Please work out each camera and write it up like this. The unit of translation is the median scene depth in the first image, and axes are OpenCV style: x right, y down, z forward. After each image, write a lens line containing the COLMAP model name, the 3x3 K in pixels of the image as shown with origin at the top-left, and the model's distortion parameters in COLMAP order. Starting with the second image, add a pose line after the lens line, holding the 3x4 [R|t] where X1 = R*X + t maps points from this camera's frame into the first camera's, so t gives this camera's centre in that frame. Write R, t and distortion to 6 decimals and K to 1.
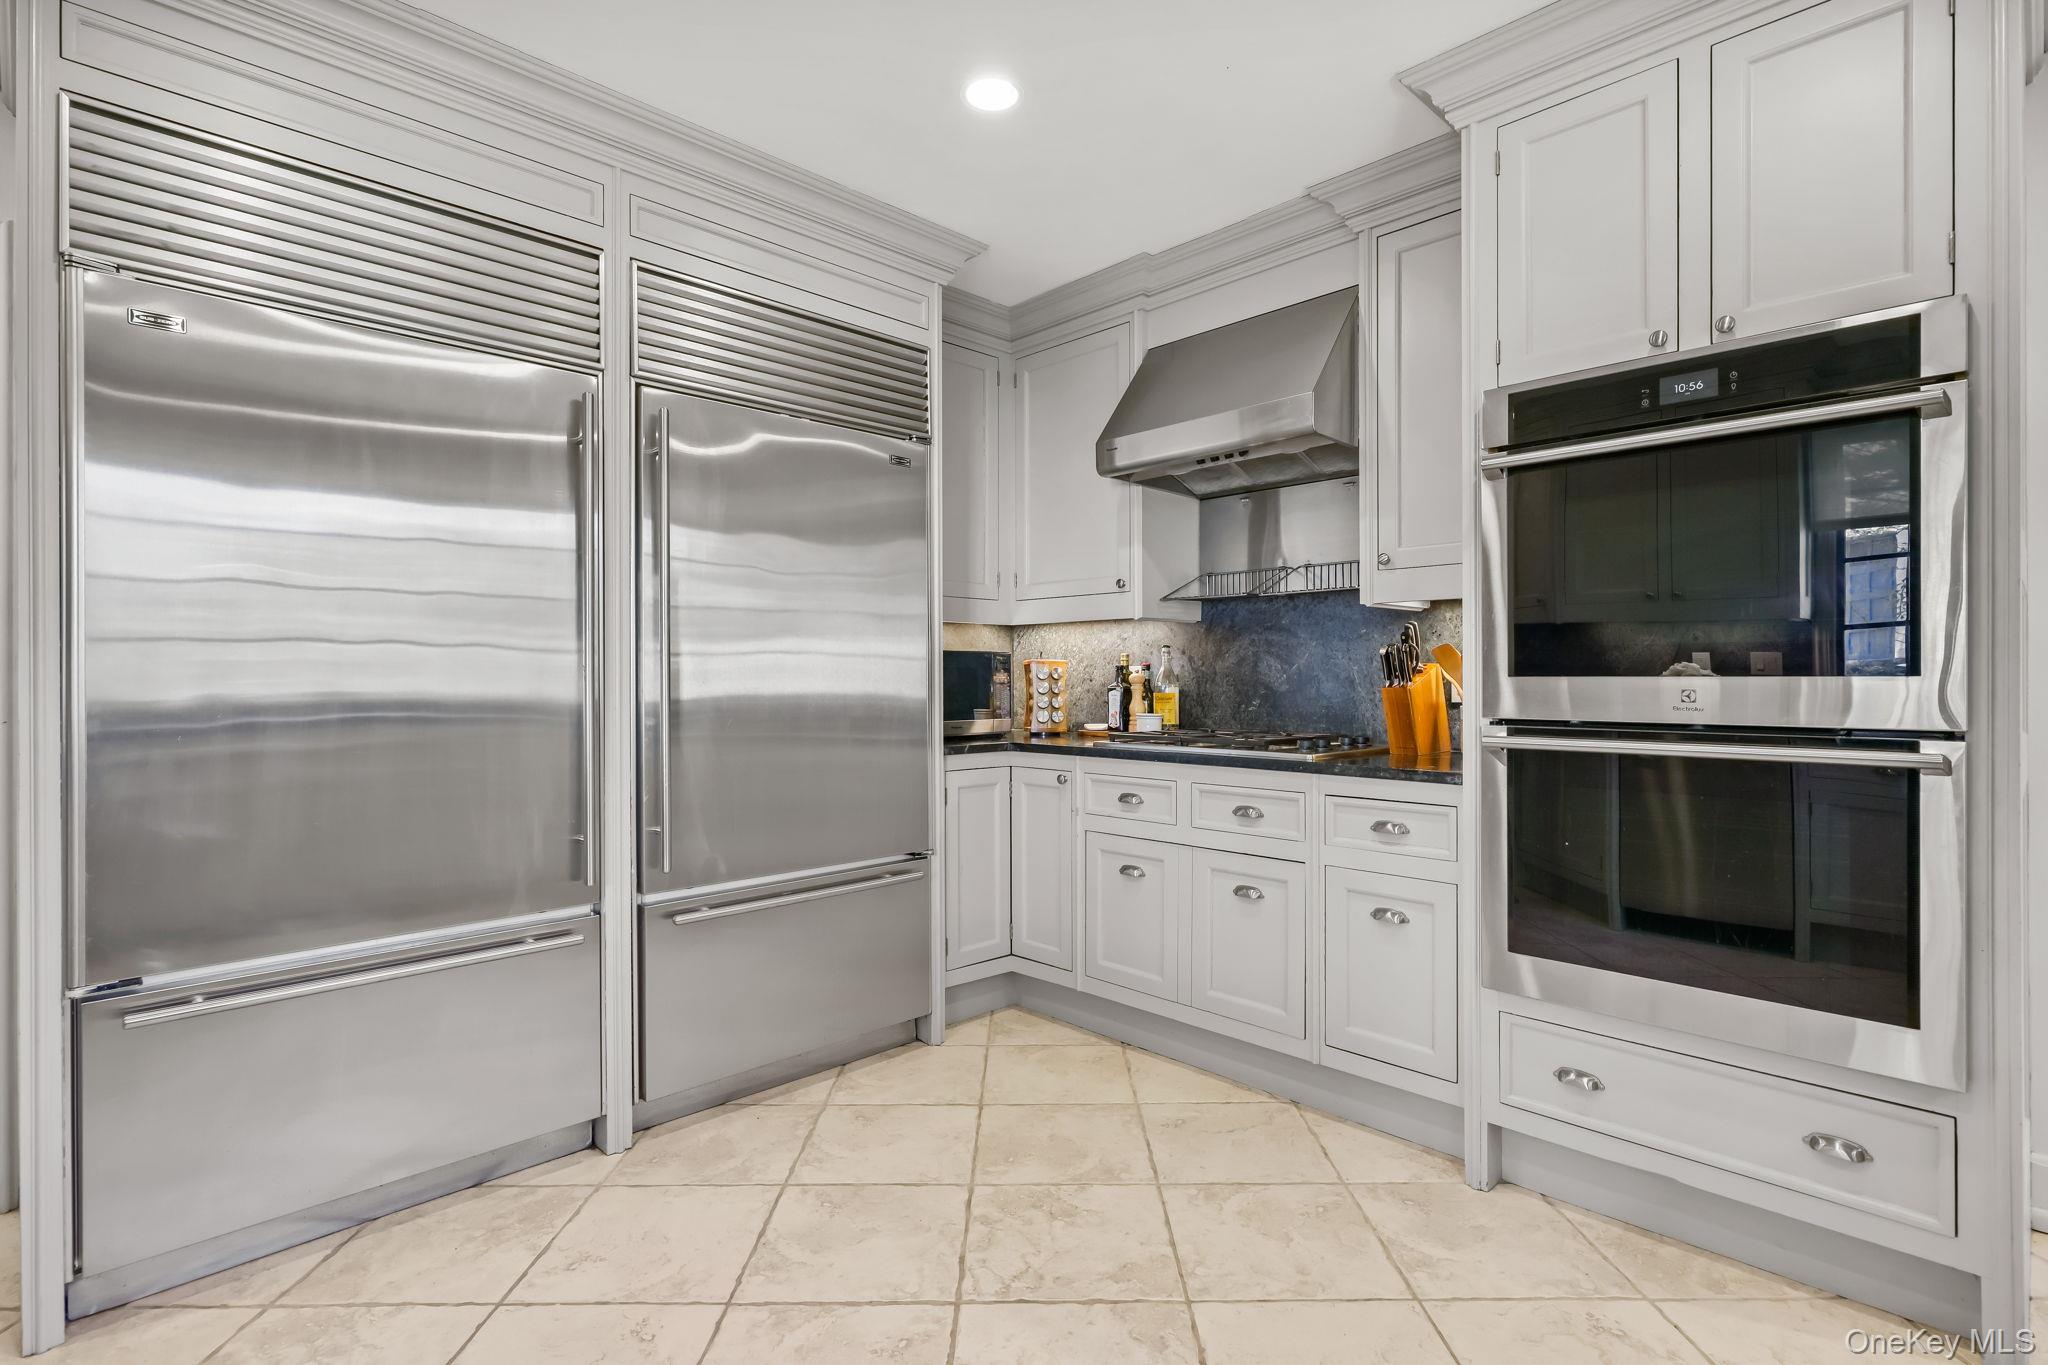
lens RADIAL K [[971.6, 0, 1024.3], [0, 971.6, 678.5], [0, 0, 1]] dist [-0.002726, -0.000368]
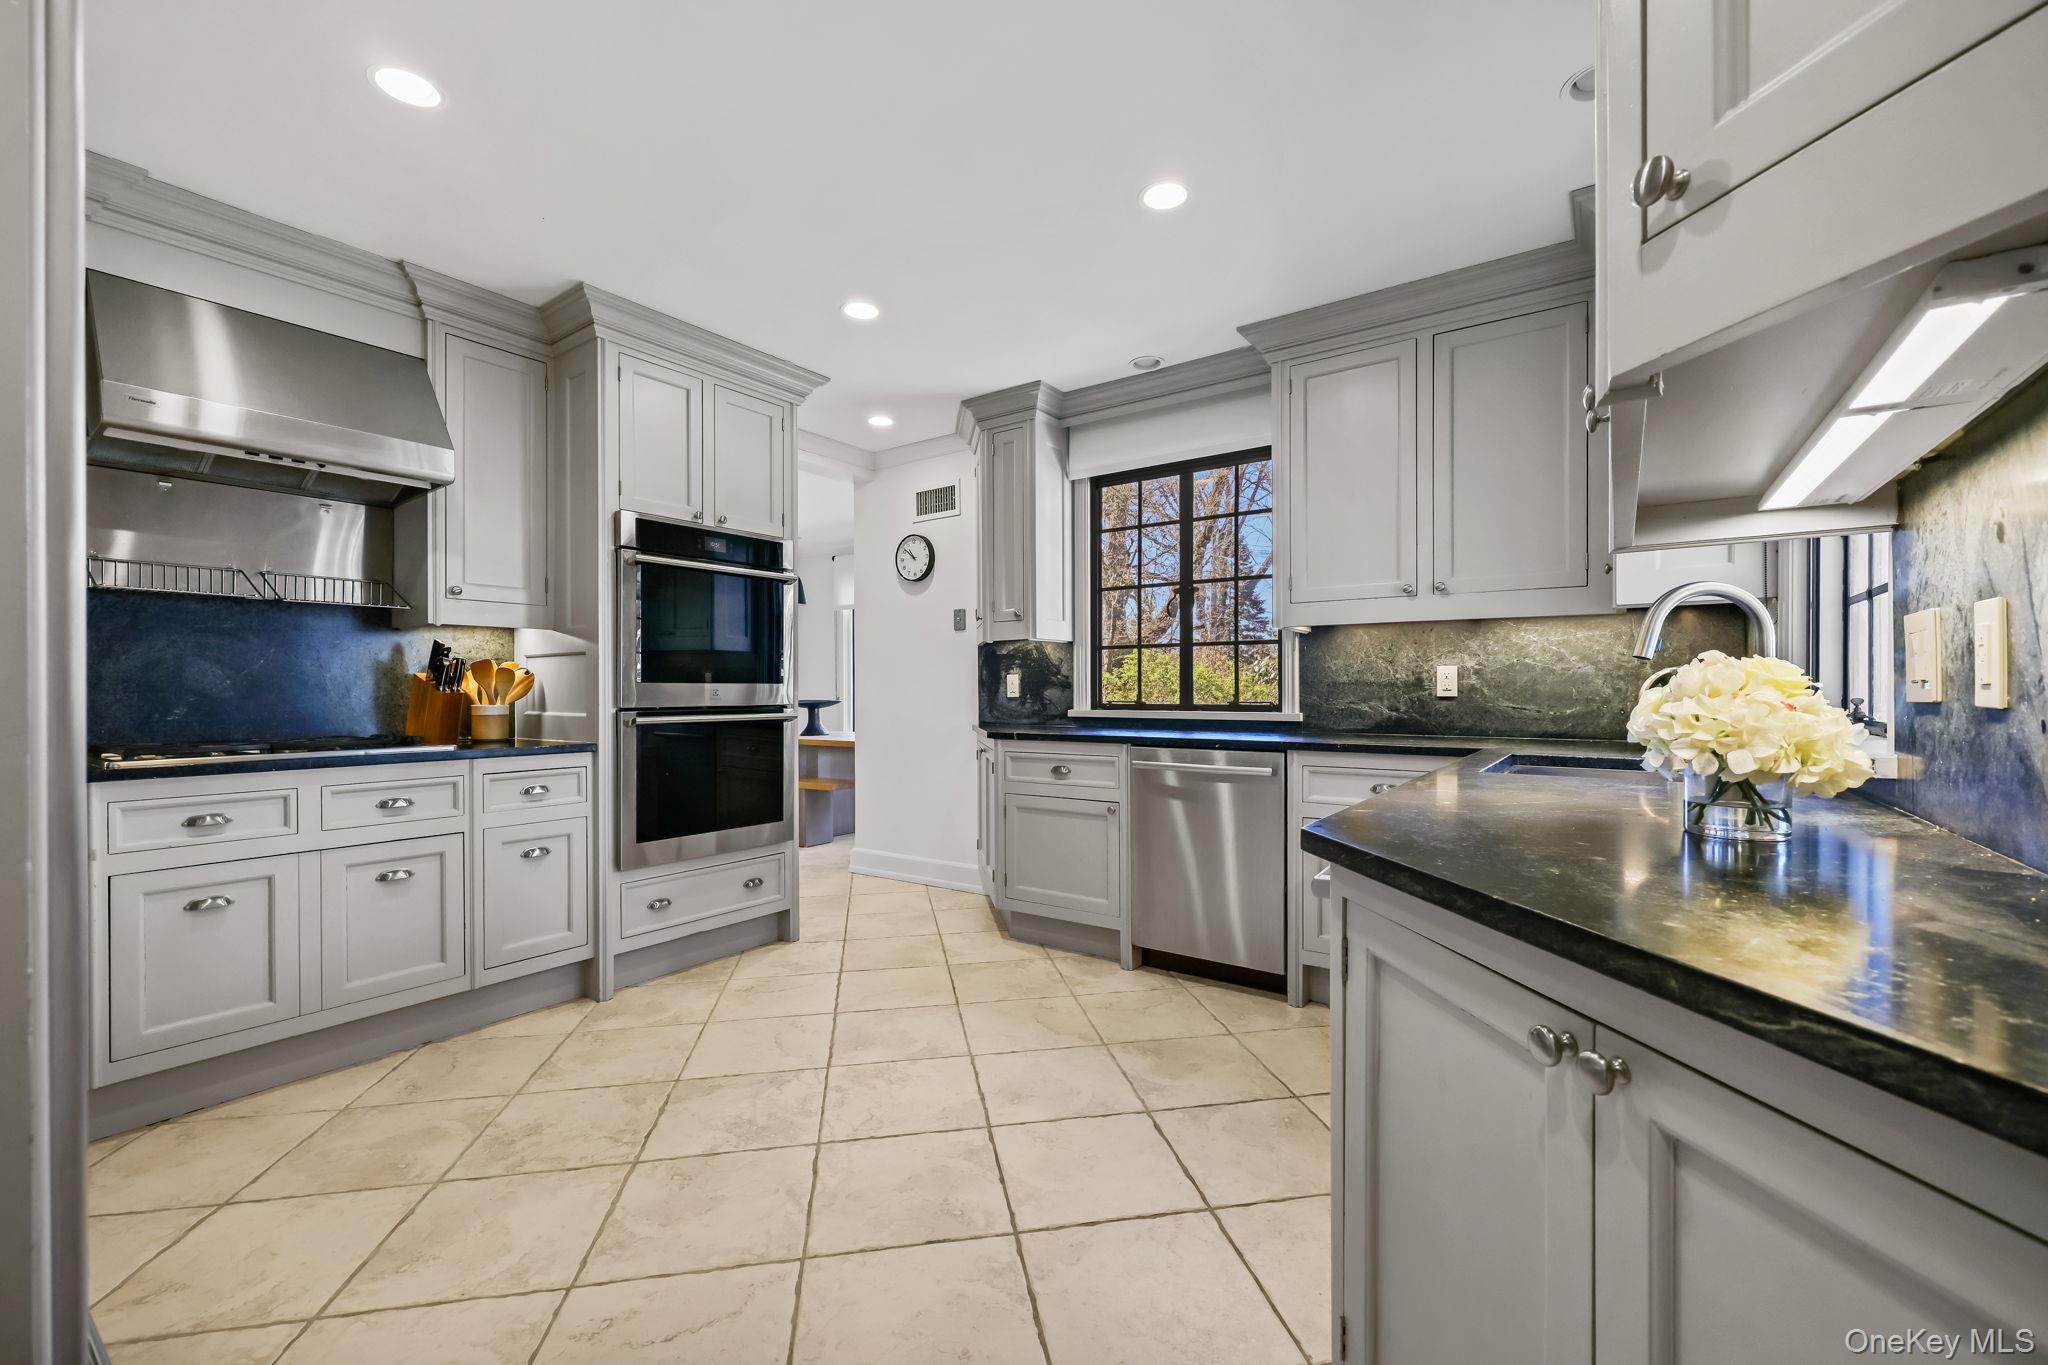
lens RADIAL K [[838.5, 0, 1024.9], [0, 838.5, 692.0], [0, 0, 1]] dist [-0.002045, 0.000700]
pose [[-0.173867, 0.001329, 0.984768, -0.992631], [0.005080, 0.999987, -0.000453, 0.017065], [-0.984756, 0.004924, -0.173872, 0.537516]]
